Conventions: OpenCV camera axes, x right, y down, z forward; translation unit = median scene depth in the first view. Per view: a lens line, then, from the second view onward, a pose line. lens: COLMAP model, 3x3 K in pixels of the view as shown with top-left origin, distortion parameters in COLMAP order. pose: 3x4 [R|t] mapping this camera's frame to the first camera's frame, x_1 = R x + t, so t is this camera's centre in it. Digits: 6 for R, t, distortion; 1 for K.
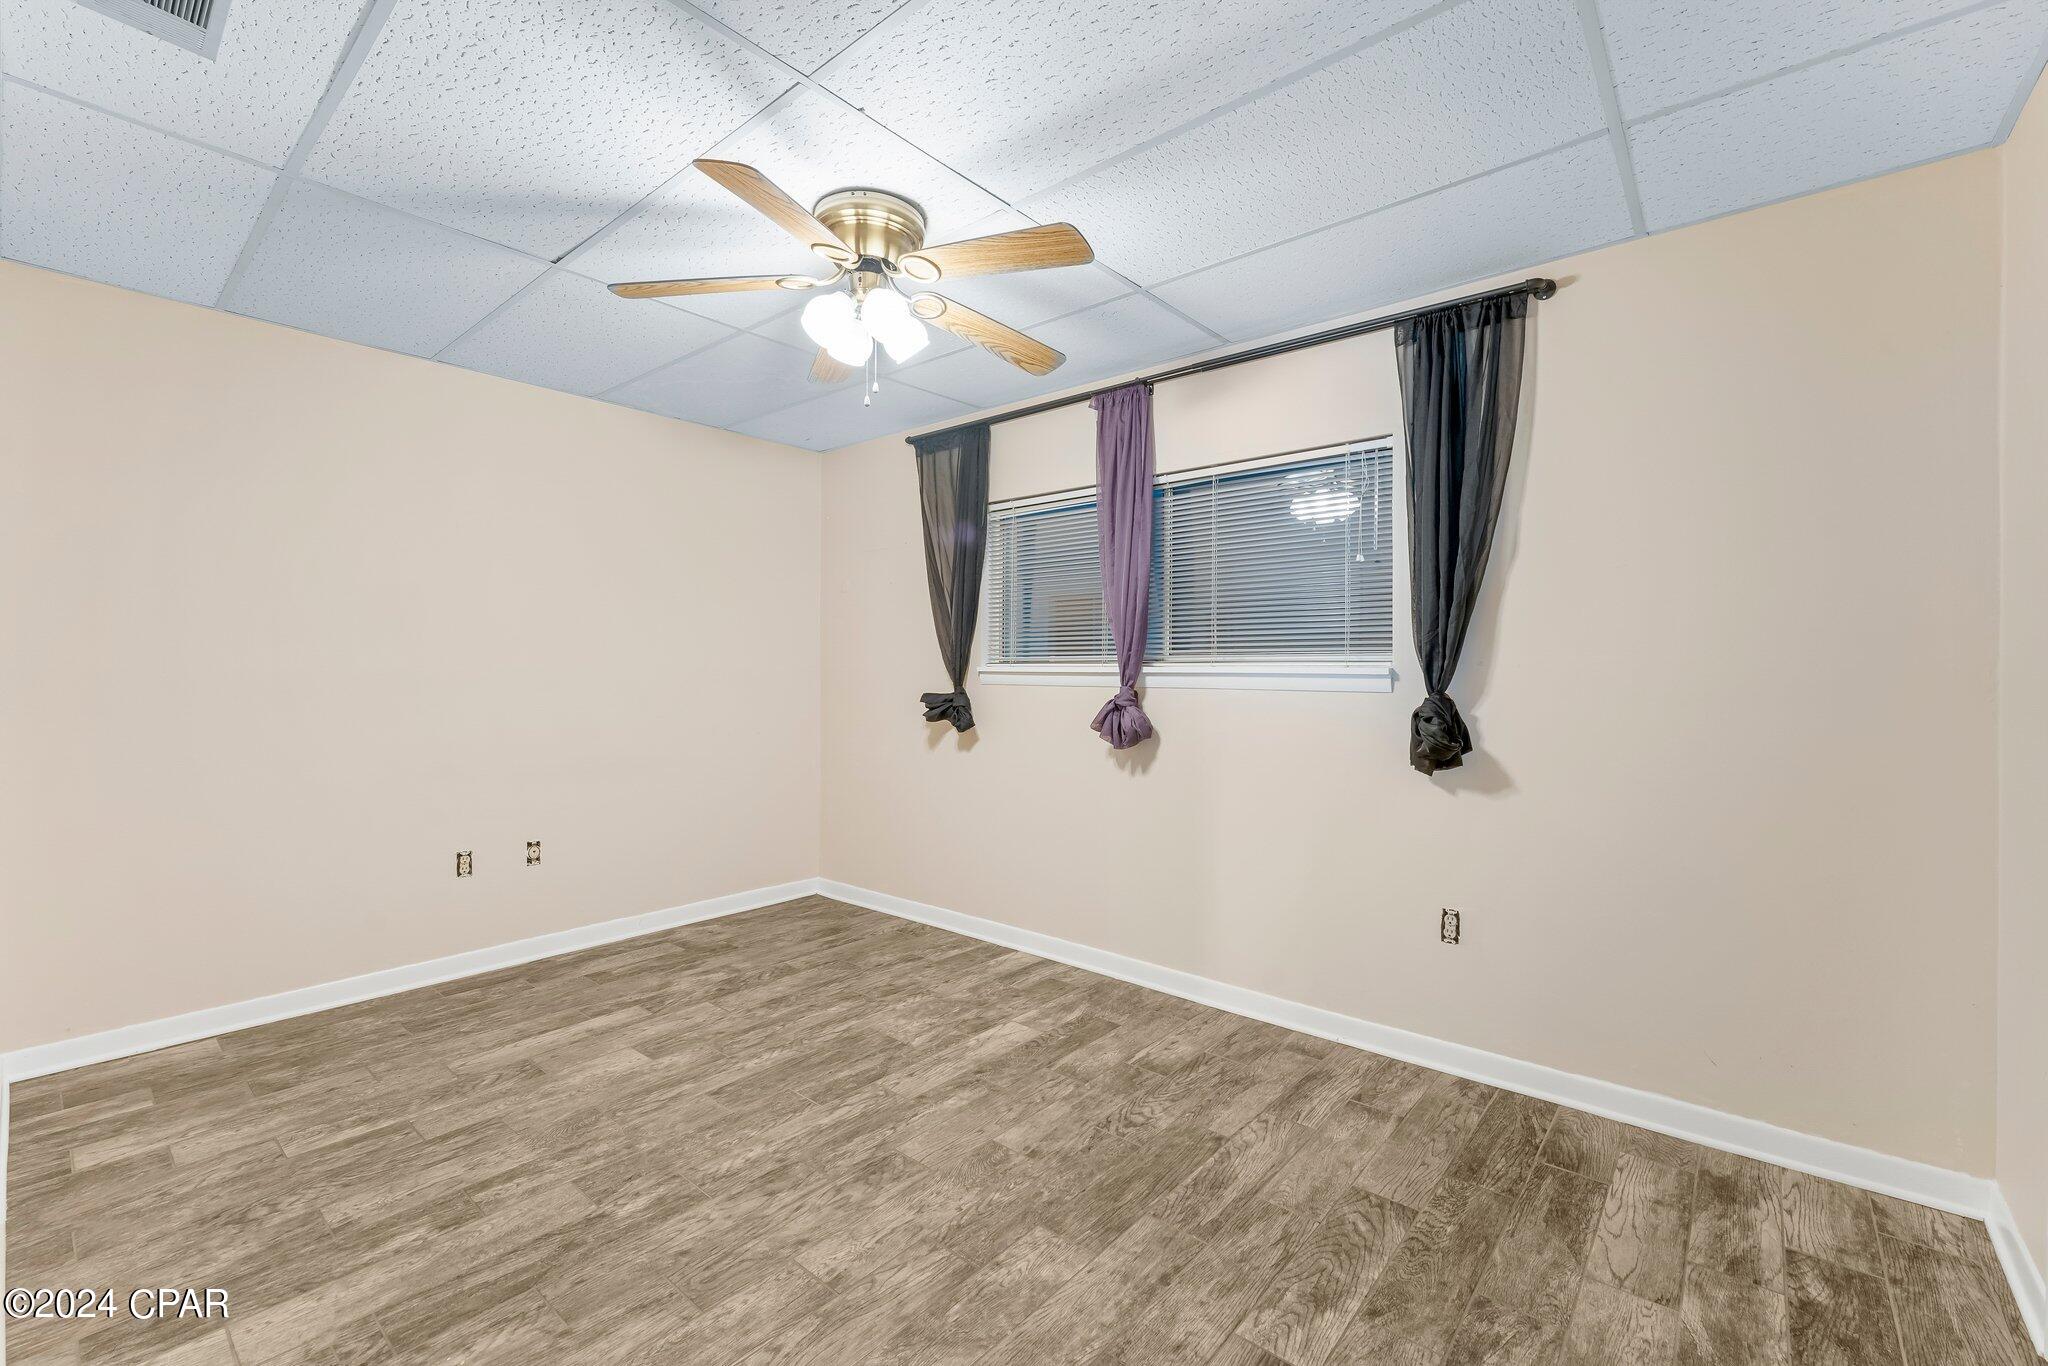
lens RADIAL K [[875.1, 0, 1022.4], [0, 875.1, 682.4], [0, 0, 1]] dist [0.000995, 0.000336]
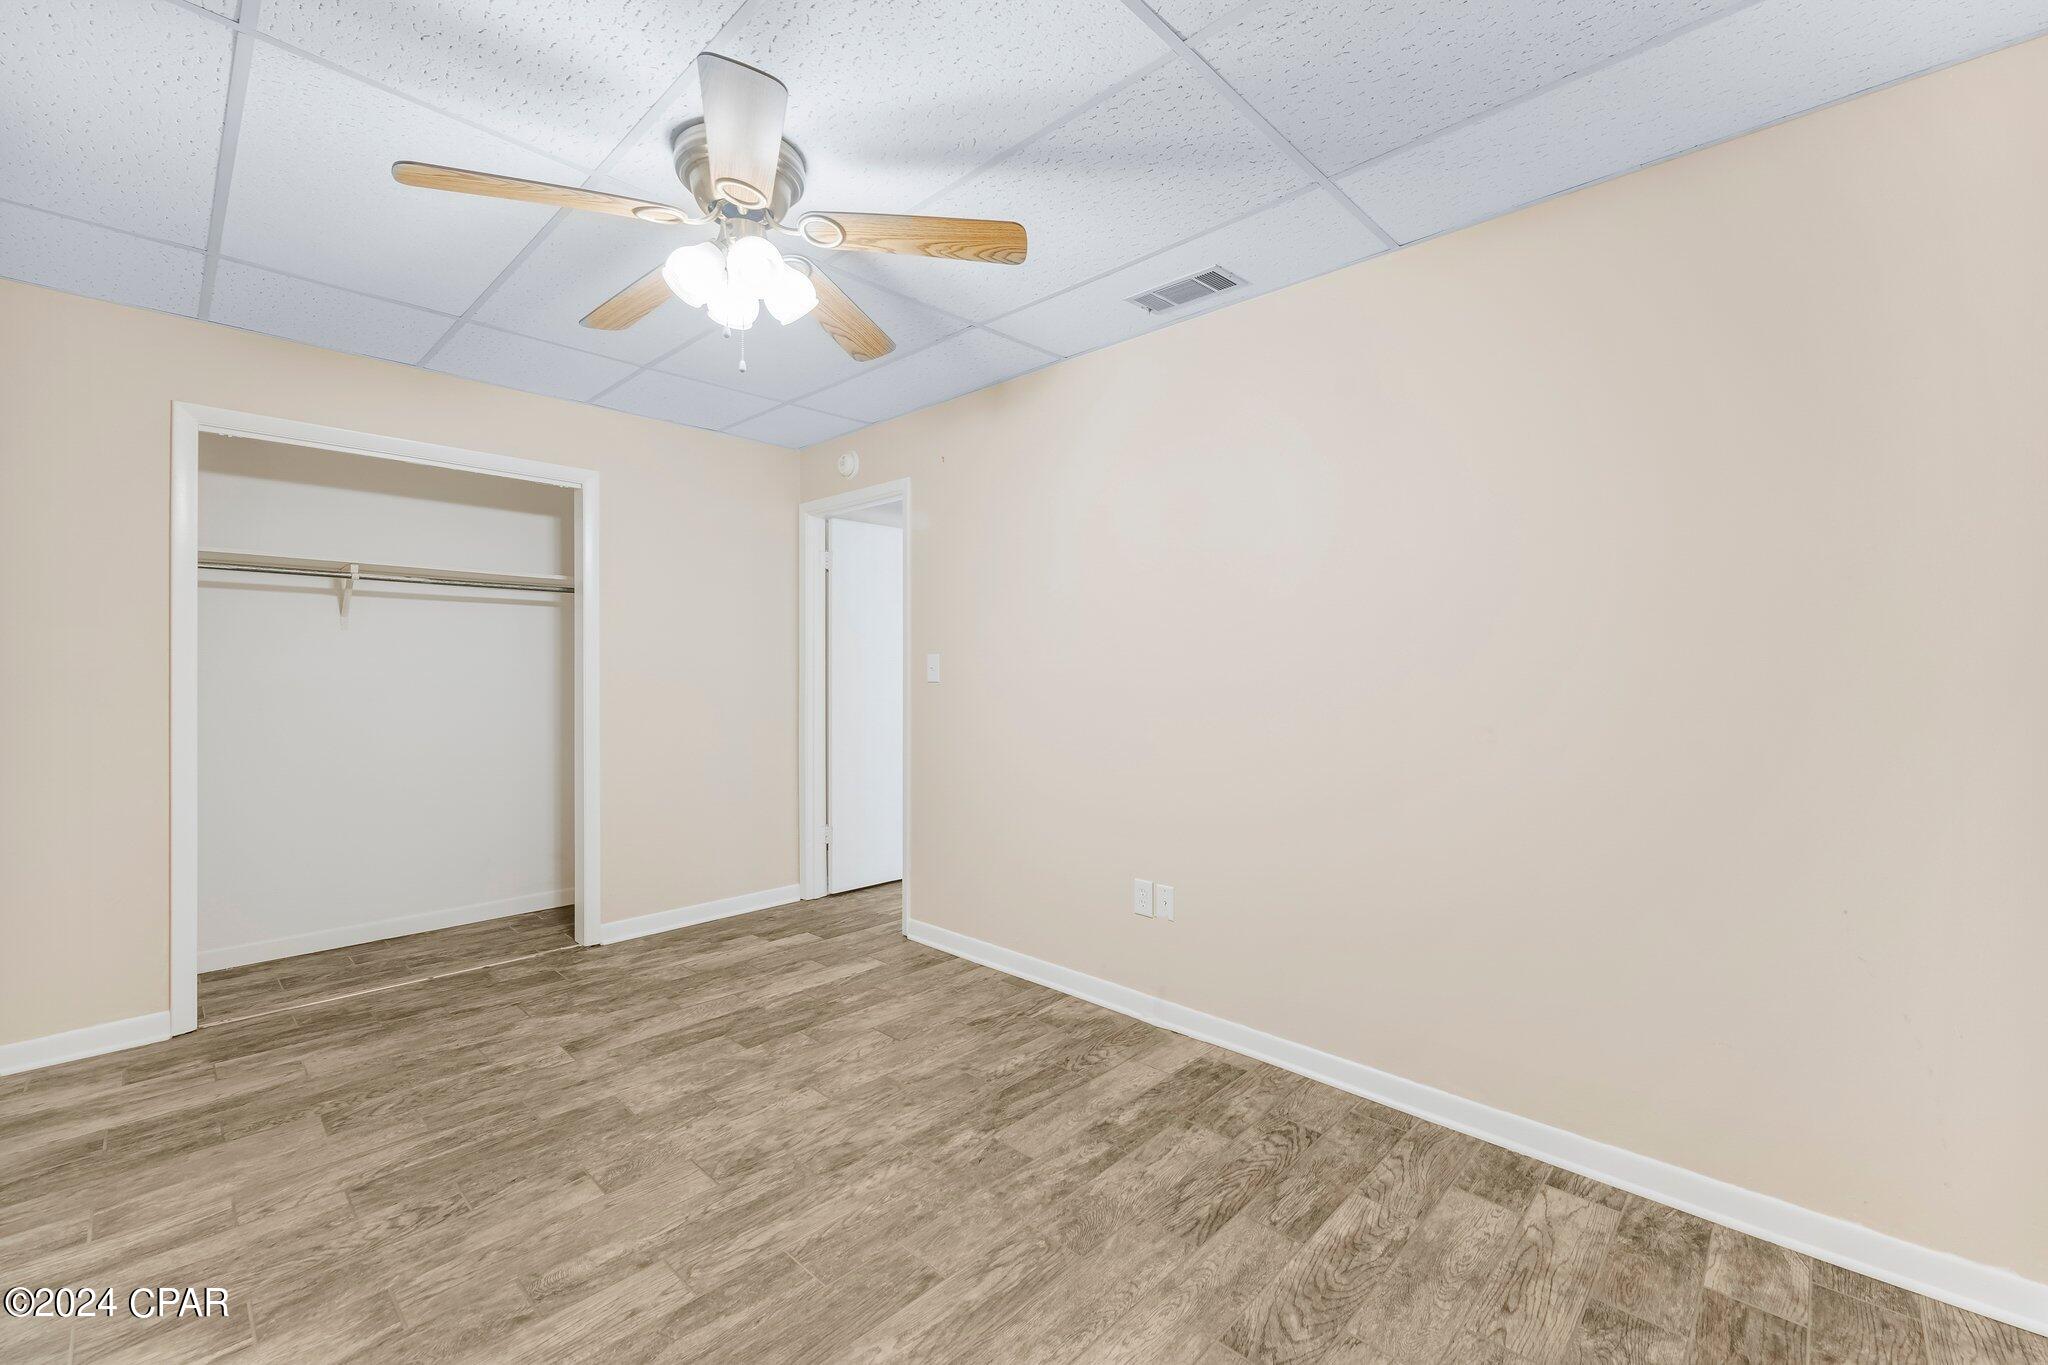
lens RADIAL K [[841.1, 0, 1026.7], [0, 841.1, 678.2], [0, 0, 1]] dist [0.001289, 0.000180]
pose [[-0.998707, -0.003762, 0.050692, -0.558538], [-0.002698, 0.999775, 0.021043, -0.030089], [-0.050760, 0.020879, -0.998493, 2.009160]]
